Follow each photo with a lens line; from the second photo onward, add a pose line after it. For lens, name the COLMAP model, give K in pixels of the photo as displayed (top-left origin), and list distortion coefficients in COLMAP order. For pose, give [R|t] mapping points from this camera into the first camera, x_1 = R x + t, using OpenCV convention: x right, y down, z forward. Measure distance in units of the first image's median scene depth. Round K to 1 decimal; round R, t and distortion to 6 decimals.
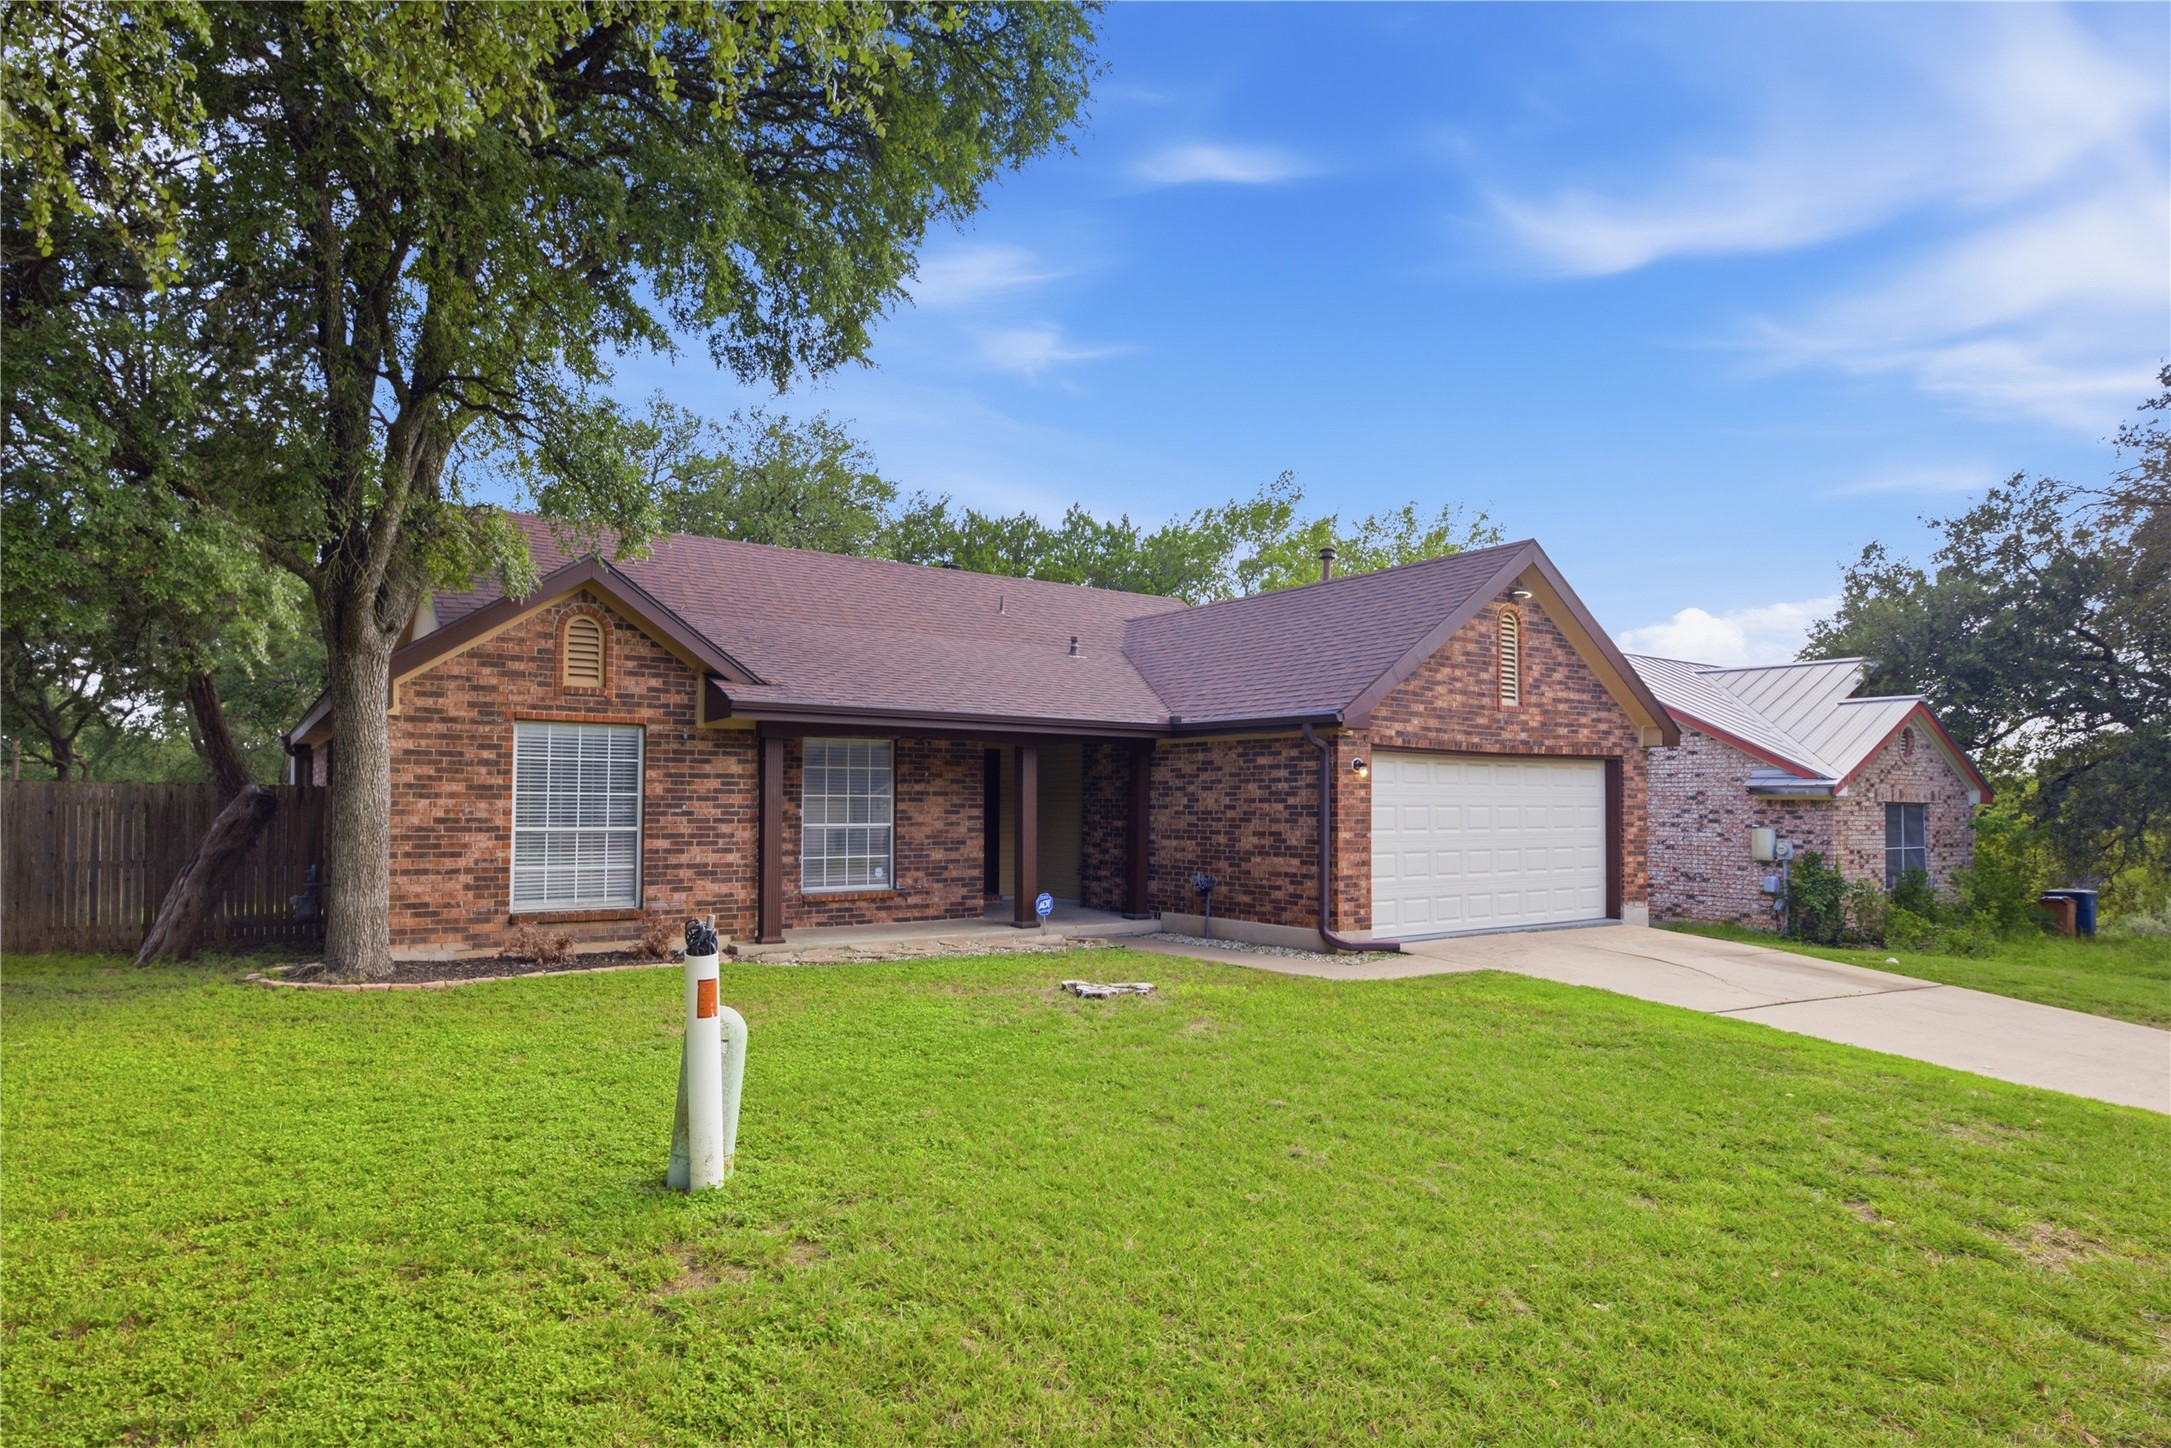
lens RADIAL K [[865.8, 0, 1085.0], [0, 865.8, 817.3], [0, 0, 1]] dist [0.004145, 0.000077]
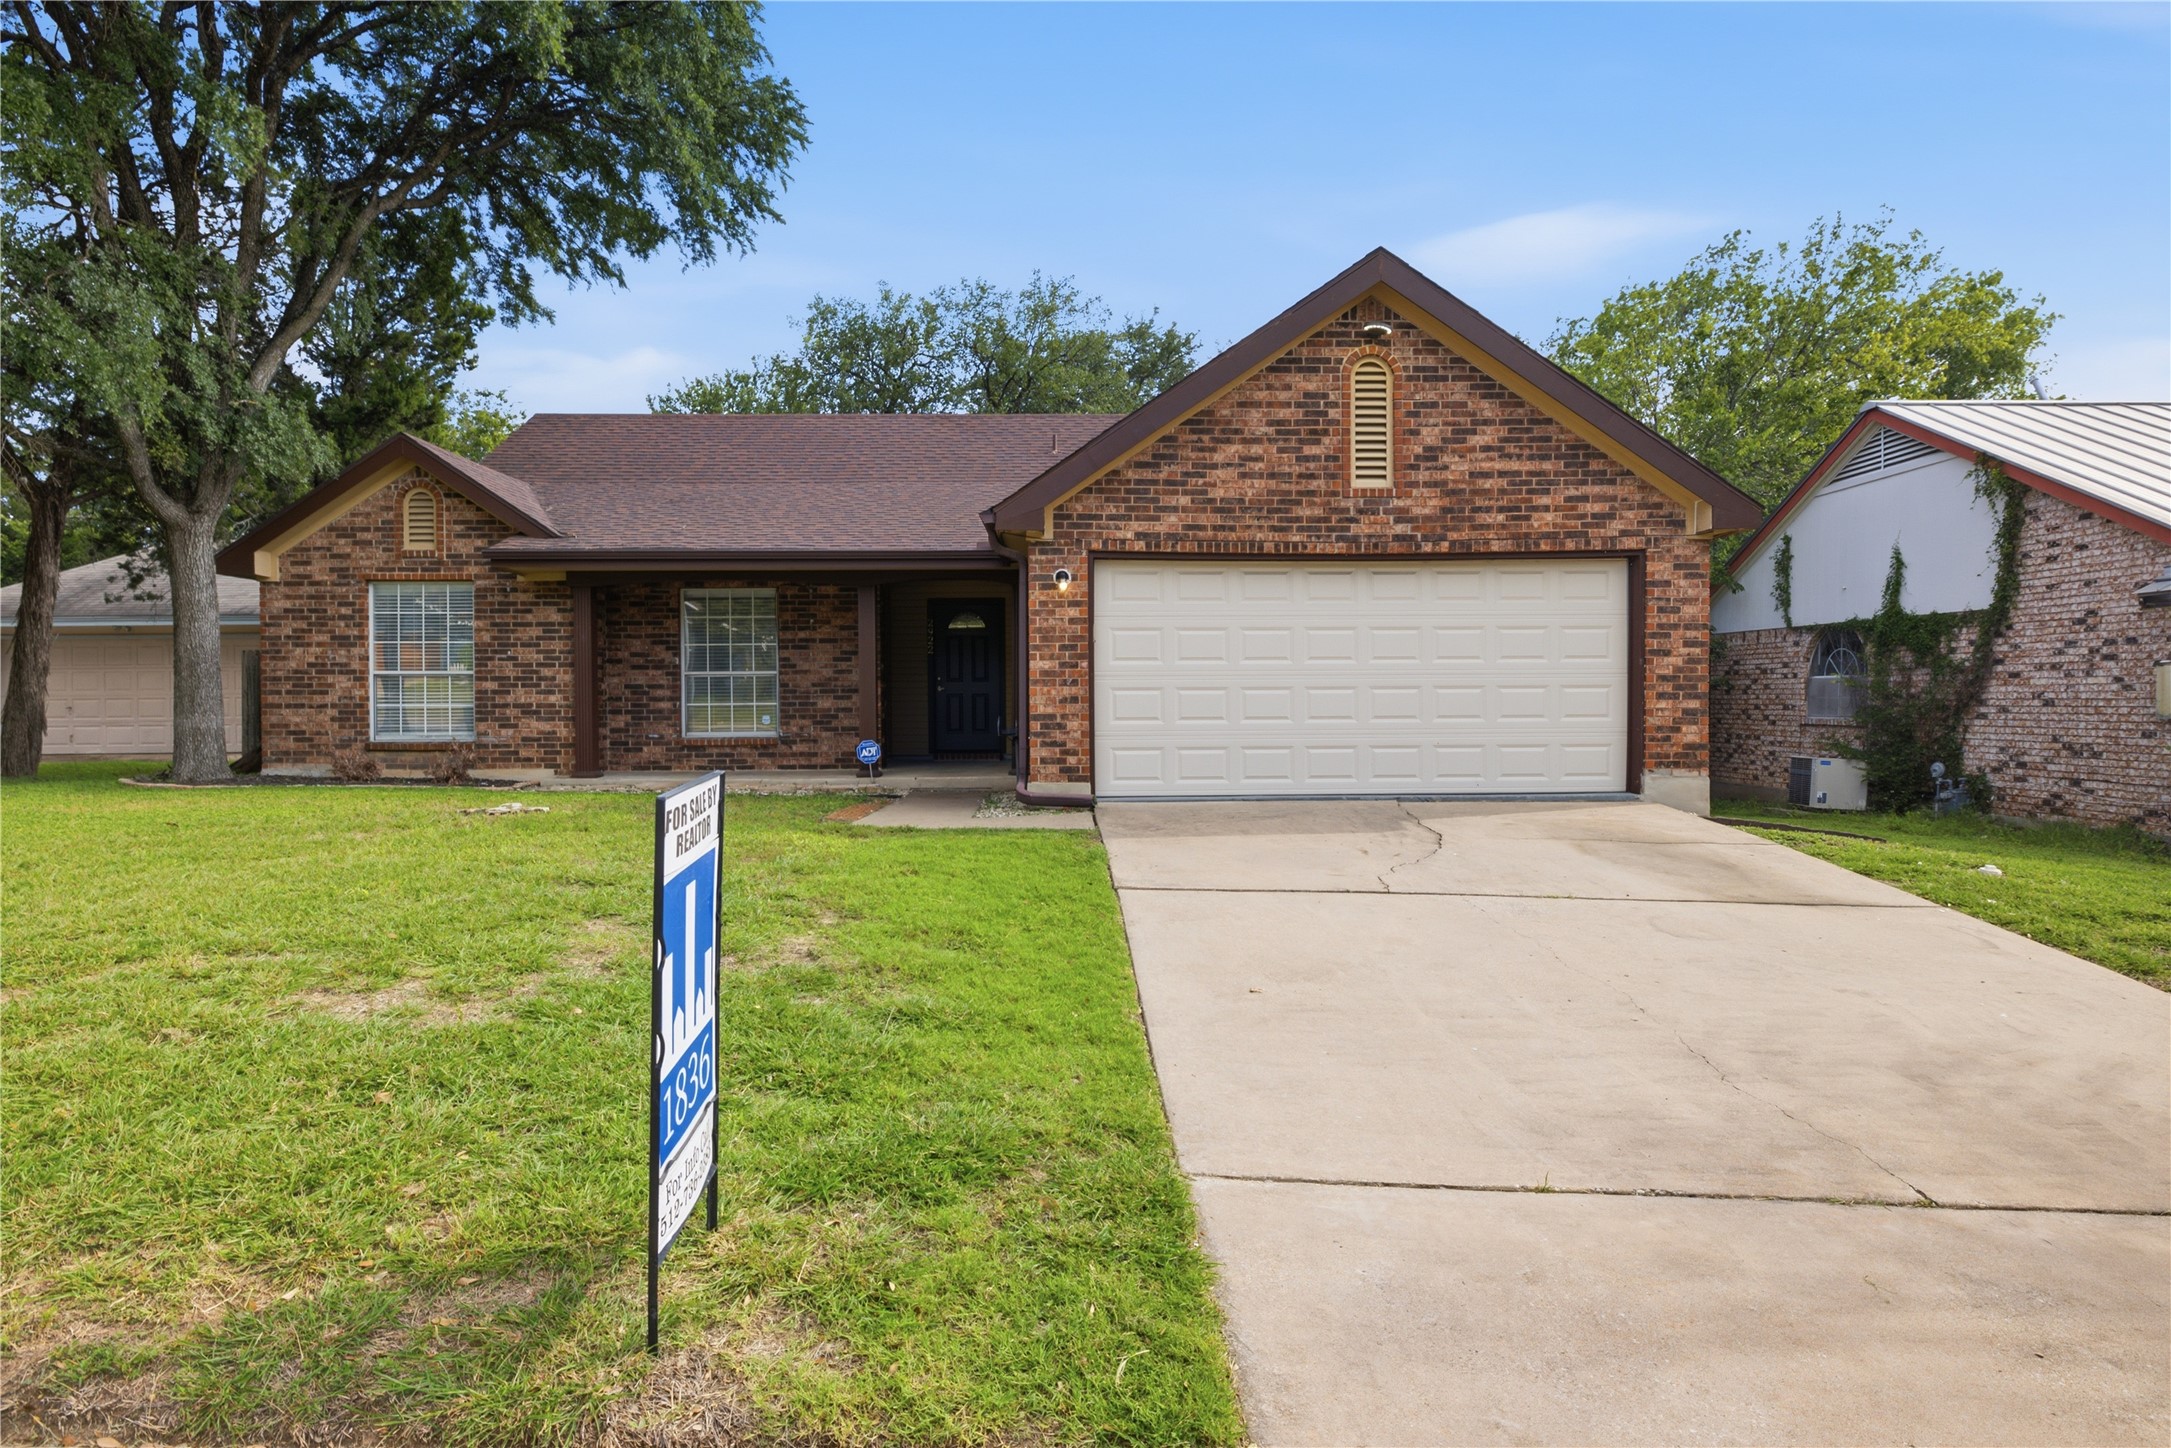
lens RADIAL K [[913.8, 0, 1086.3], [0, 913.8, 715.3], [0, 0, 1]] dist [0.004248, -0.000021]
pose [[0.906443, -0.000050, -0.422328, 0.701081], [0.009034, 0.999773, 0.019271, 0.052026], [0.422232, -0.021284, 0.906238, 0.237855]]
